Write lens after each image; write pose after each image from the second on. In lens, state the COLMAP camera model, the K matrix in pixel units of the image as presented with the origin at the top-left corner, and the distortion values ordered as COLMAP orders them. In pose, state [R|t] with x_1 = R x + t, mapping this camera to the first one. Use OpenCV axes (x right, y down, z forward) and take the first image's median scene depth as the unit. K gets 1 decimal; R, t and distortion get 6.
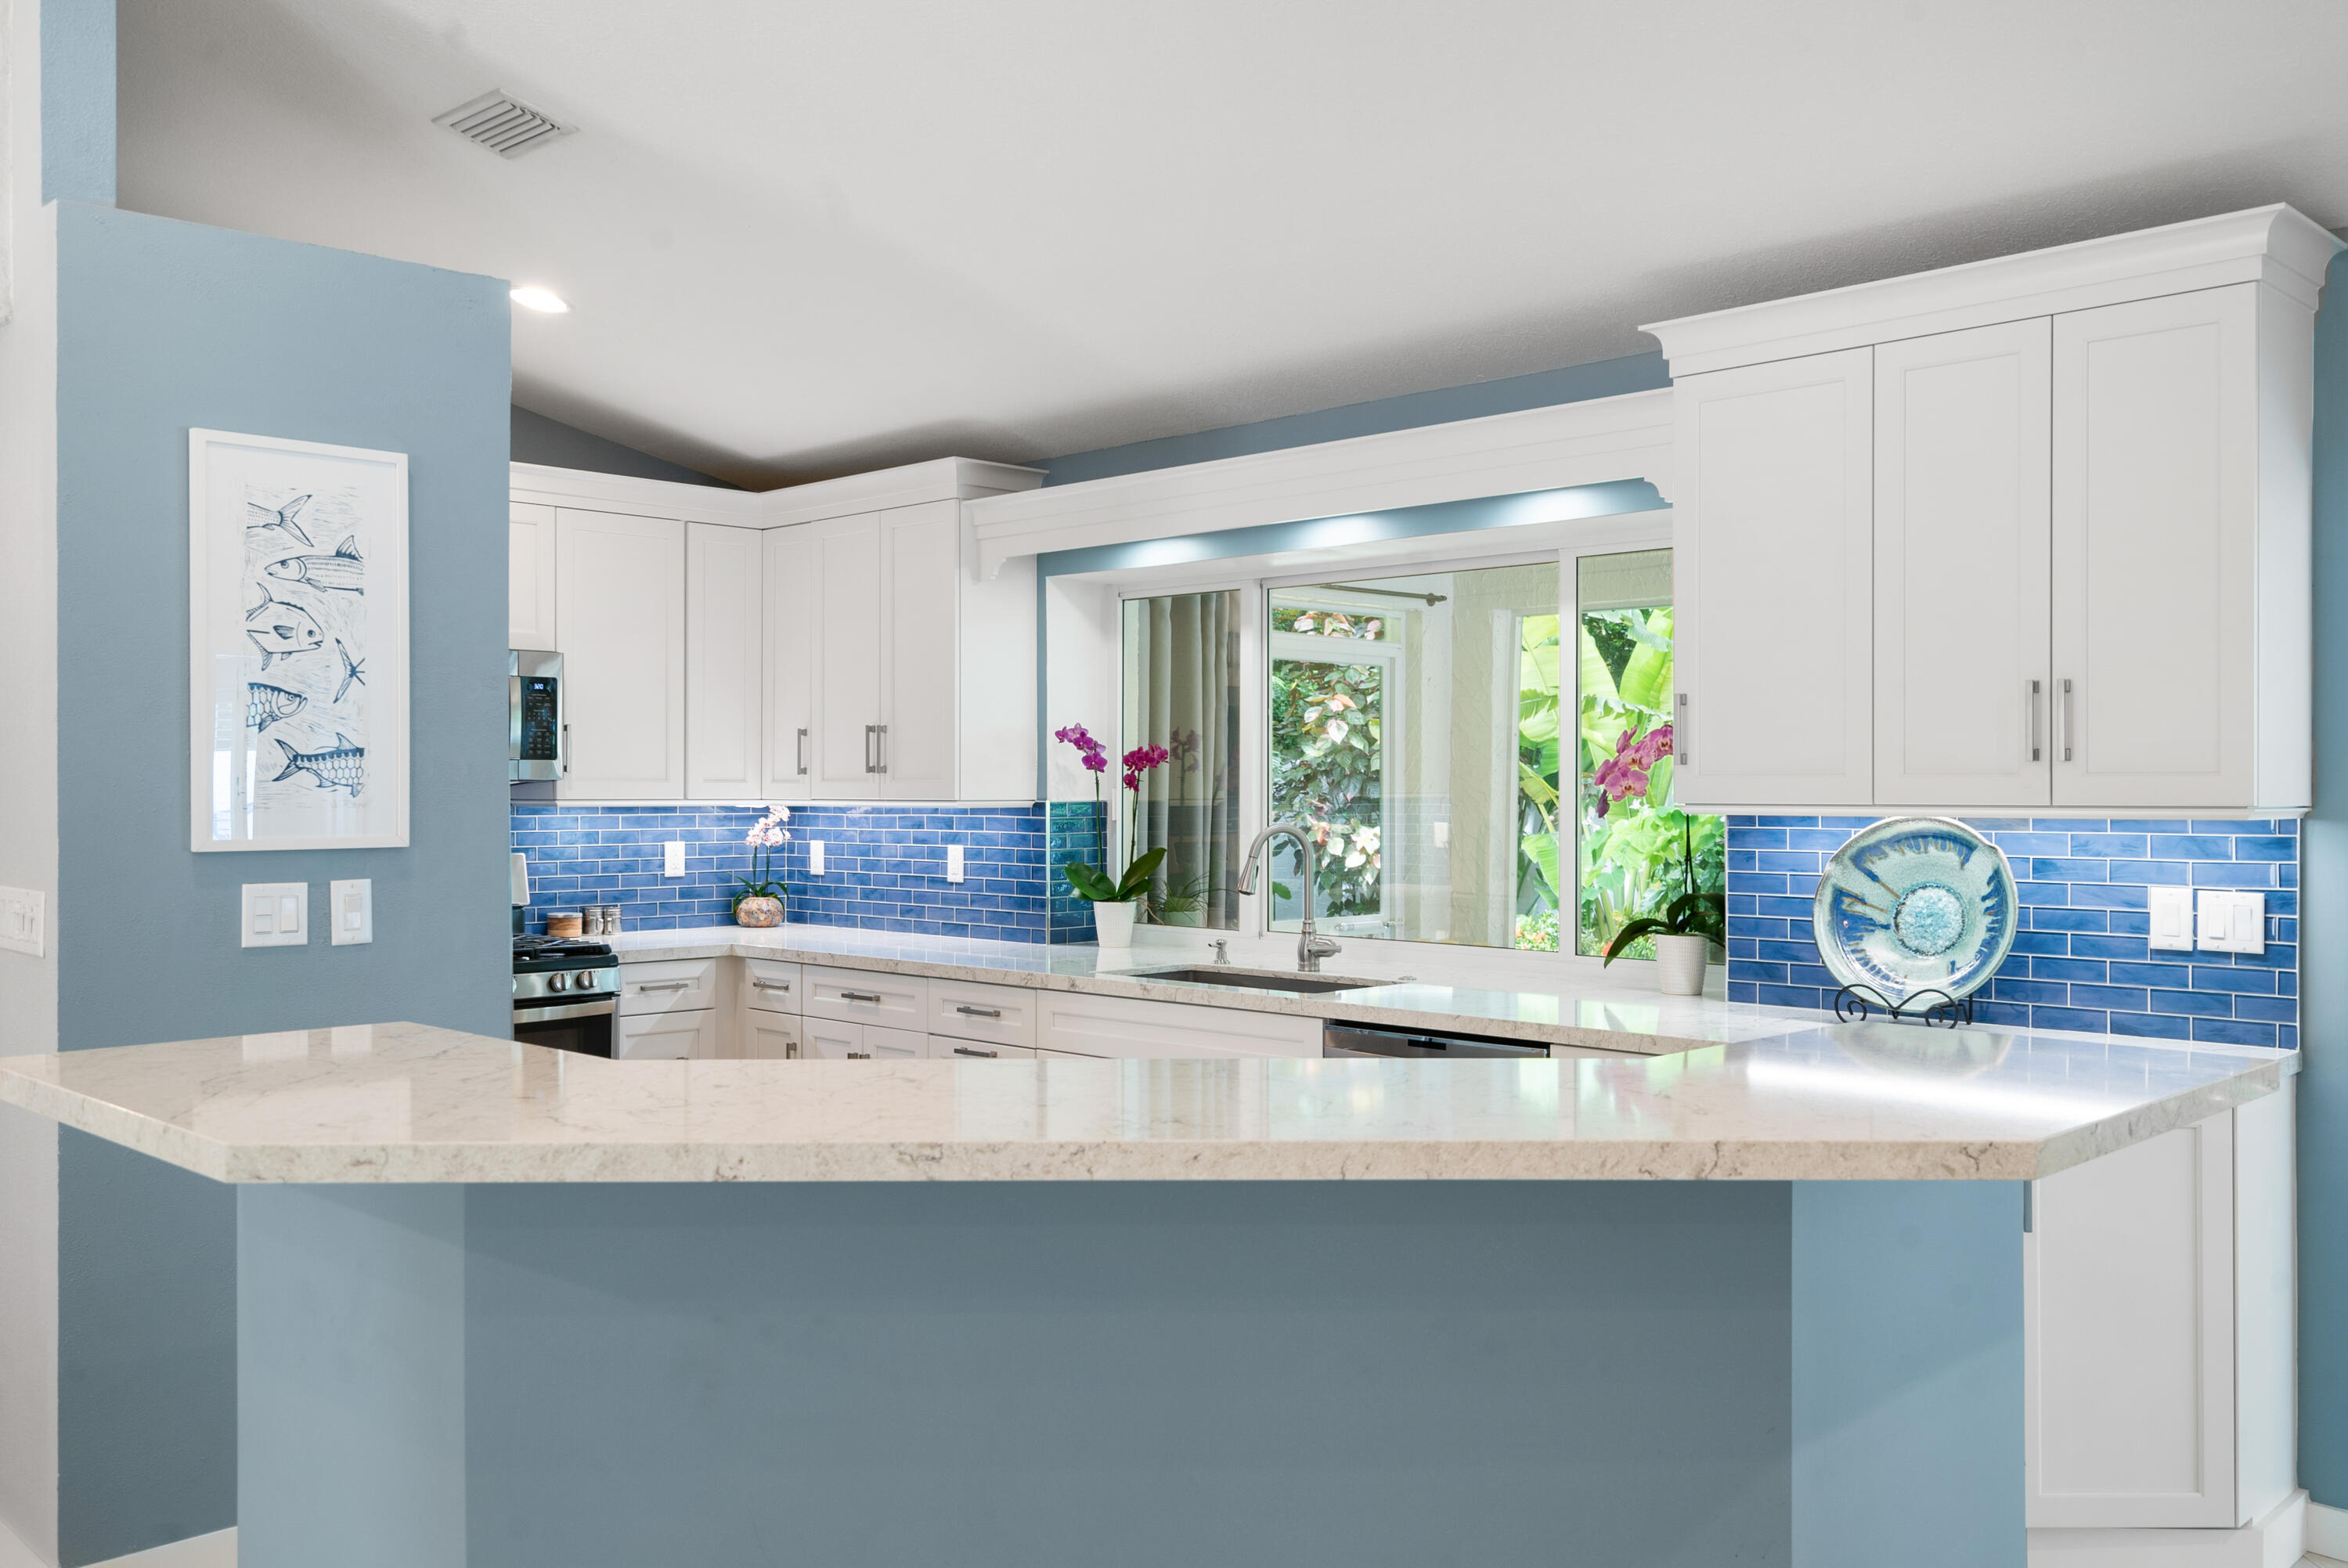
lens RADIAL K [[1929.5, 0, 1174.0], [0, 1929.5, 784.0], [0, 0, 1]] dist [-0.006058, -0.002075]
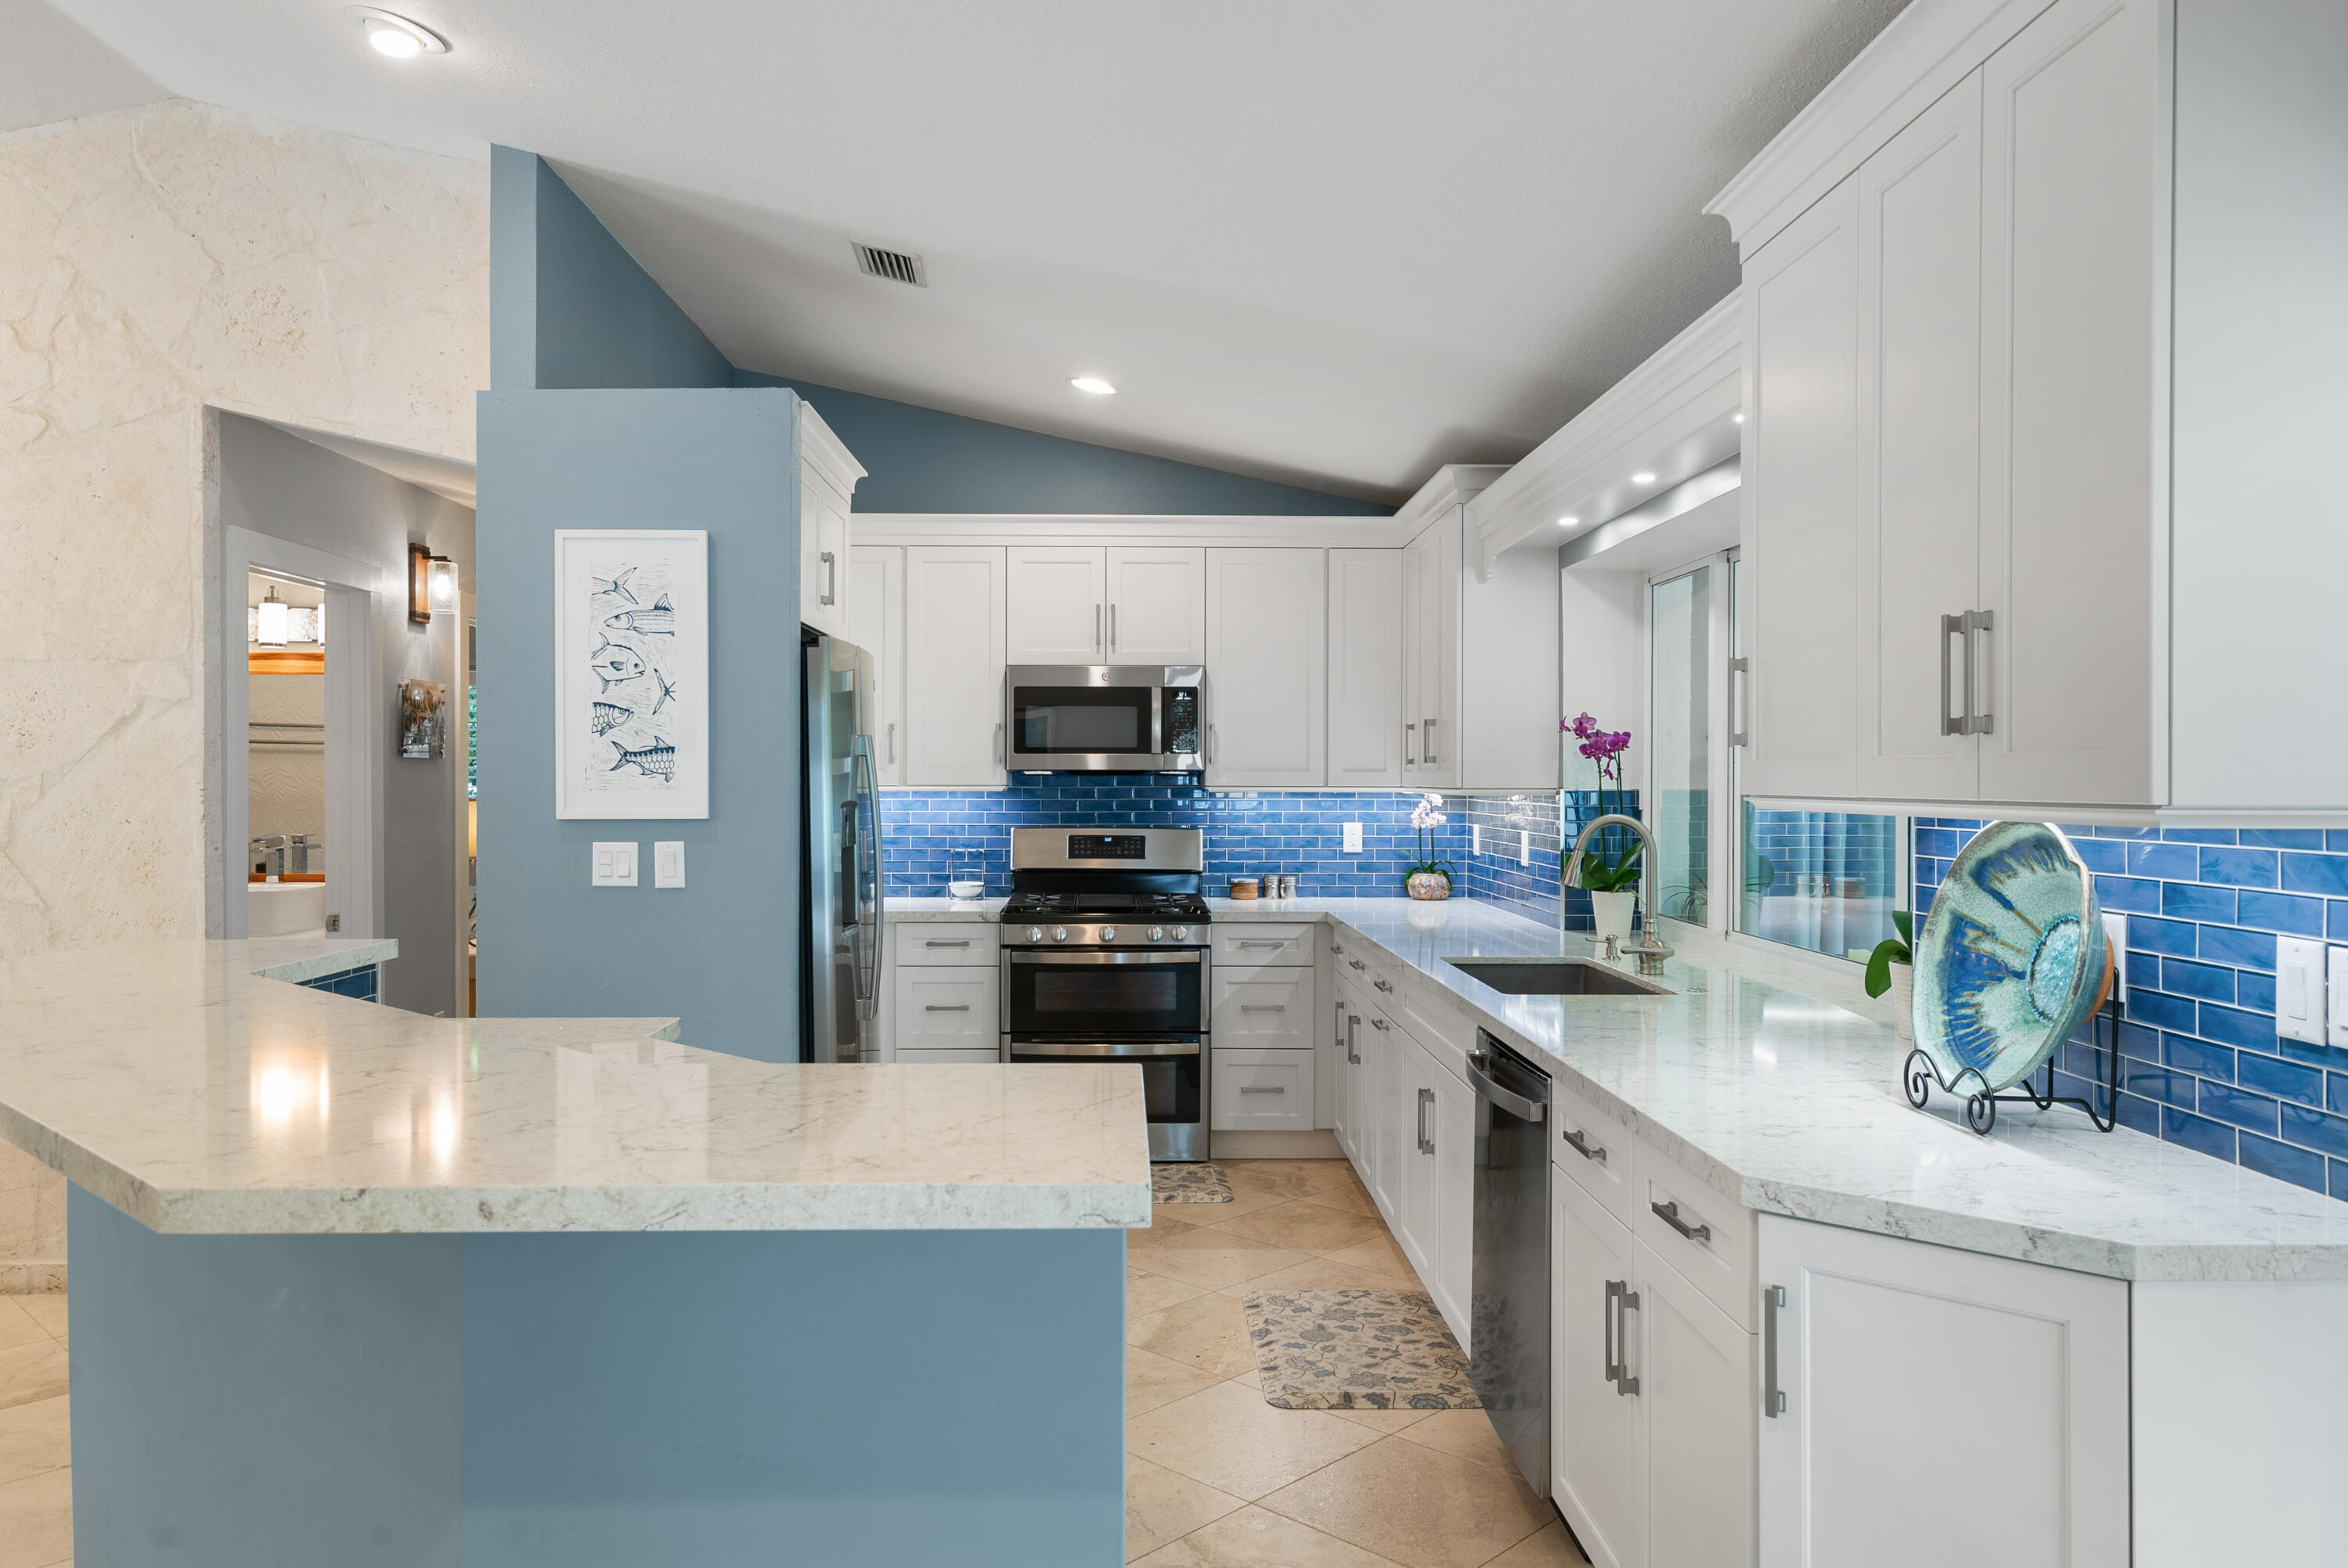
lens RADIAL K [[1621.2, 0, 1174.0], [0, 1621.2, 784.0], [0, 0, 1]] dist [0.021337, 0.000785]
pose [[0.710721, 0.003611, -0.703464, 0.566597], [0.000618, 0.999983, 0.005758, 0.001451], [0.703473, -0.004528, 0.710707, 0.366155]]
